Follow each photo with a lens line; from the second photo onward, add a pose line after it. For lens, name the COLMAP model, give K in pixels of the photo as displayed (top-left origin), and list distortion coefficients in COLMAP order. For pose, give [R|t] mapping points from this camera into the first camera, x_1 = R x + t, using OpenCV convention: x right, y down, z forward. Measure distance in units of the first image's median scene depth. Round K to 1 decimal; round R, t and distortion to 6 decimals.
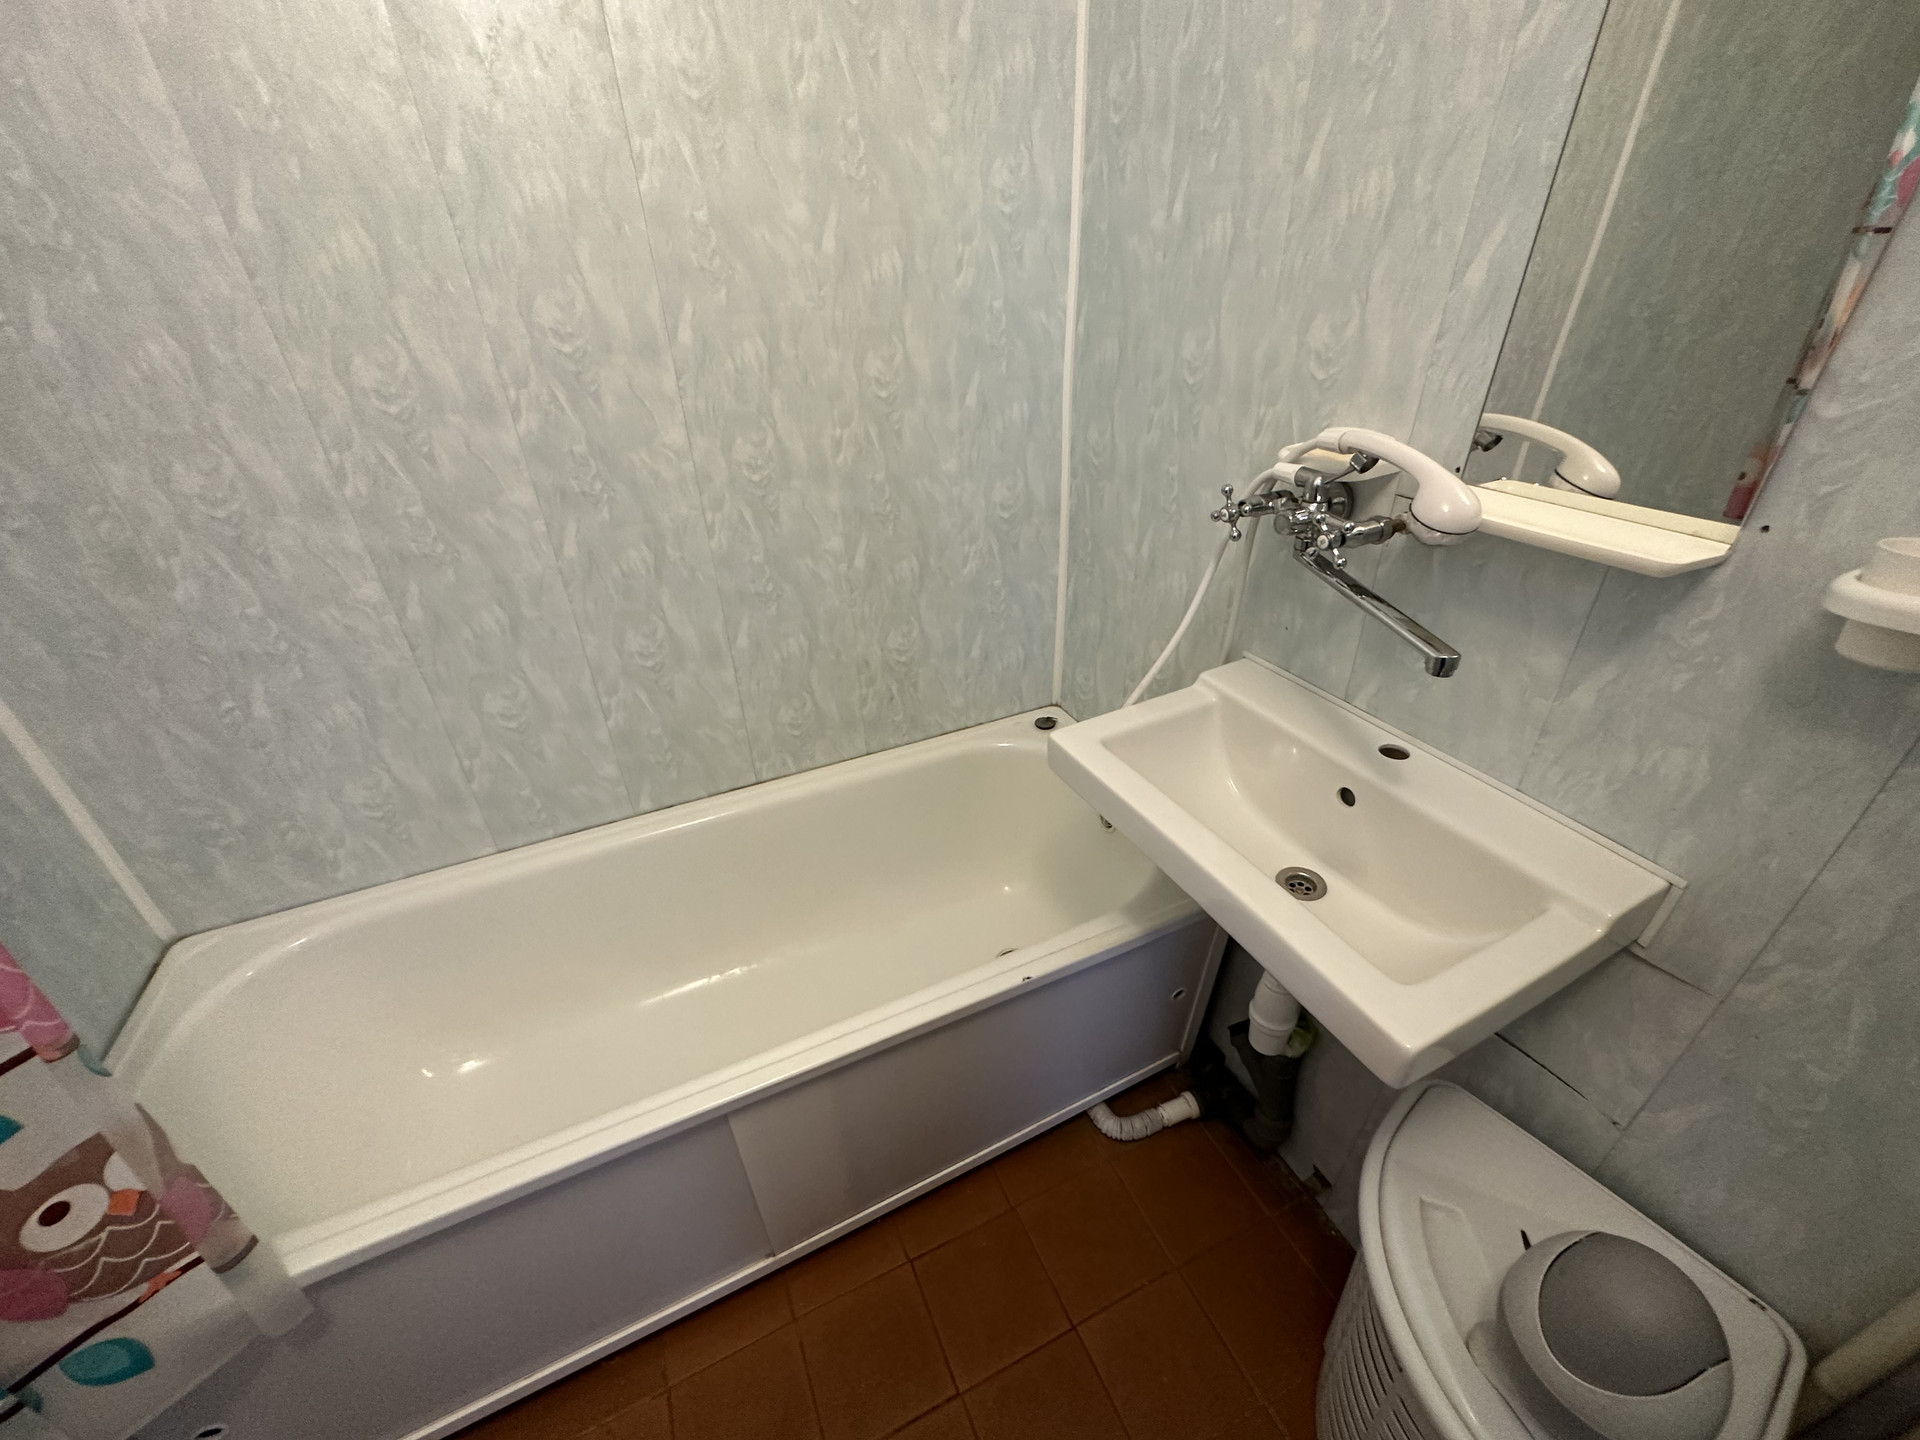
lens RADIAL K [[766.9, 0, 961.6], [0, 766.9, 724.0], [0, 0, 1]] dist [-0.001977, 0.000785]
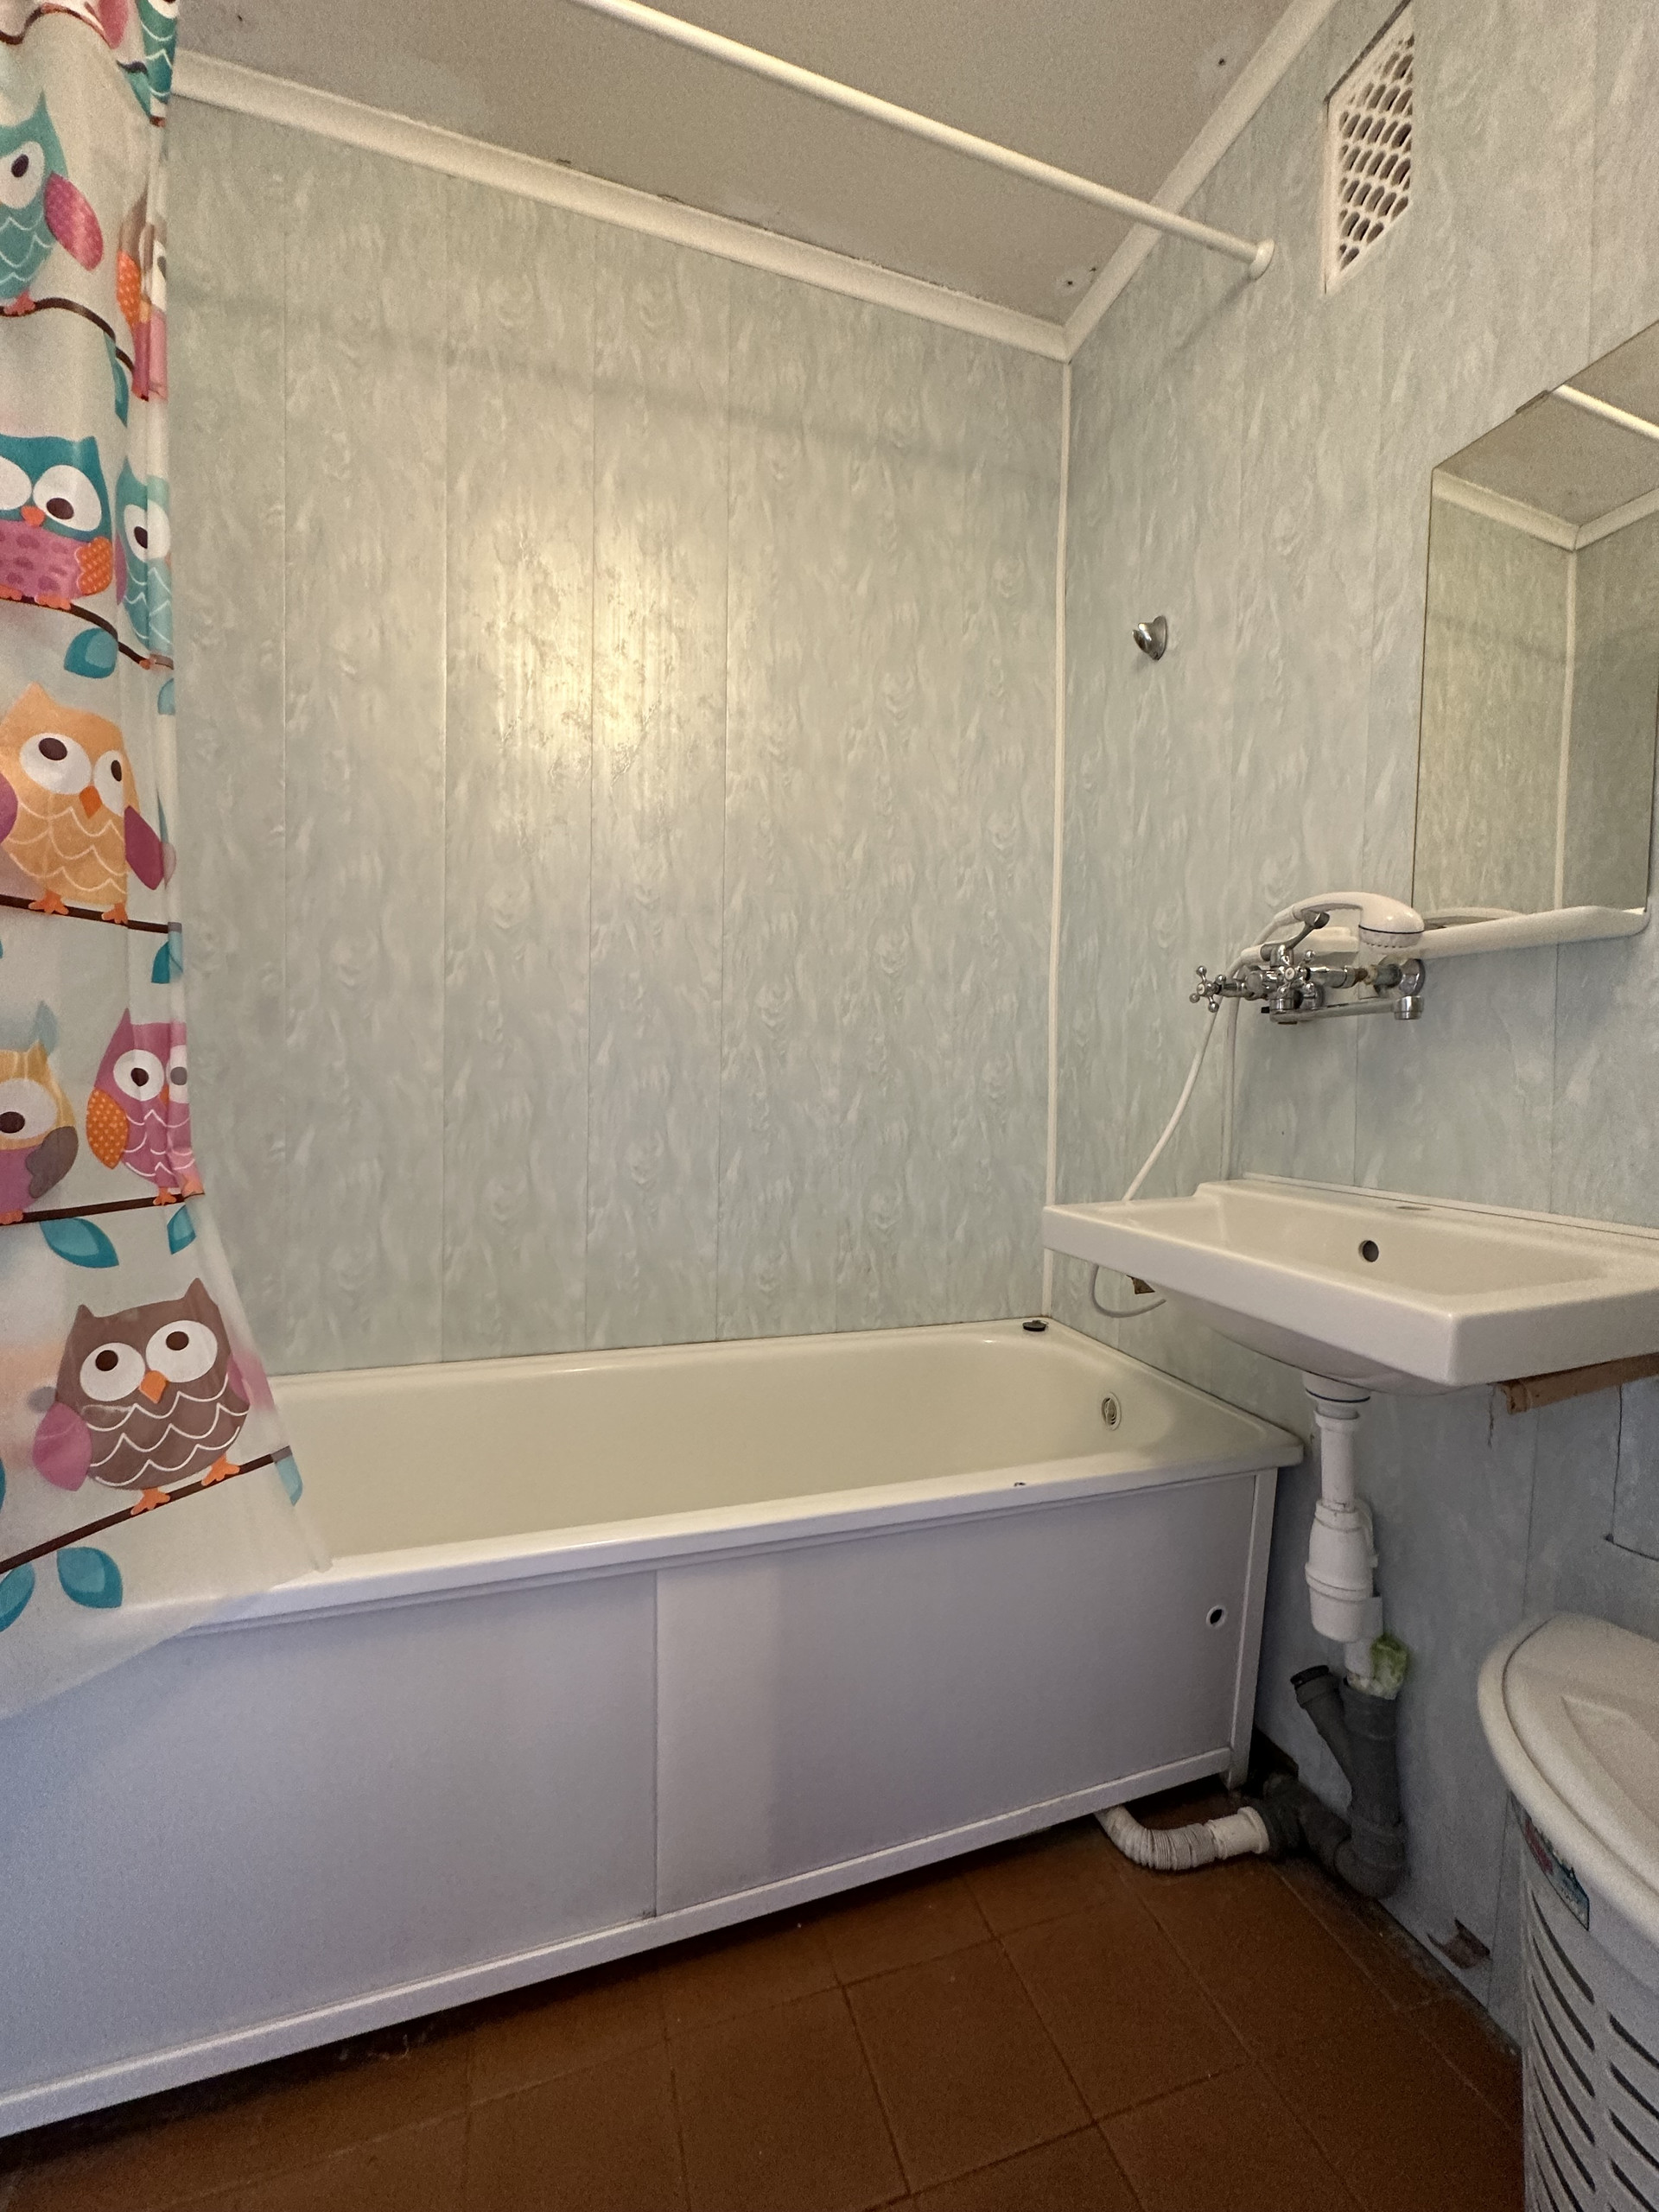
lens RADIAL K [[883.6, 0, 832.7], [0, 883.6, 1108.3], [0, 0, 1]] dist [-0.001977, 0.000785]
pose [[0.991832, 0.048673, -0.117898, -0.020512], [-0.099879, 0.871258, -0.480556, 0.392155], [0.079330, 0.488406, 0.869003, -0.053258]]
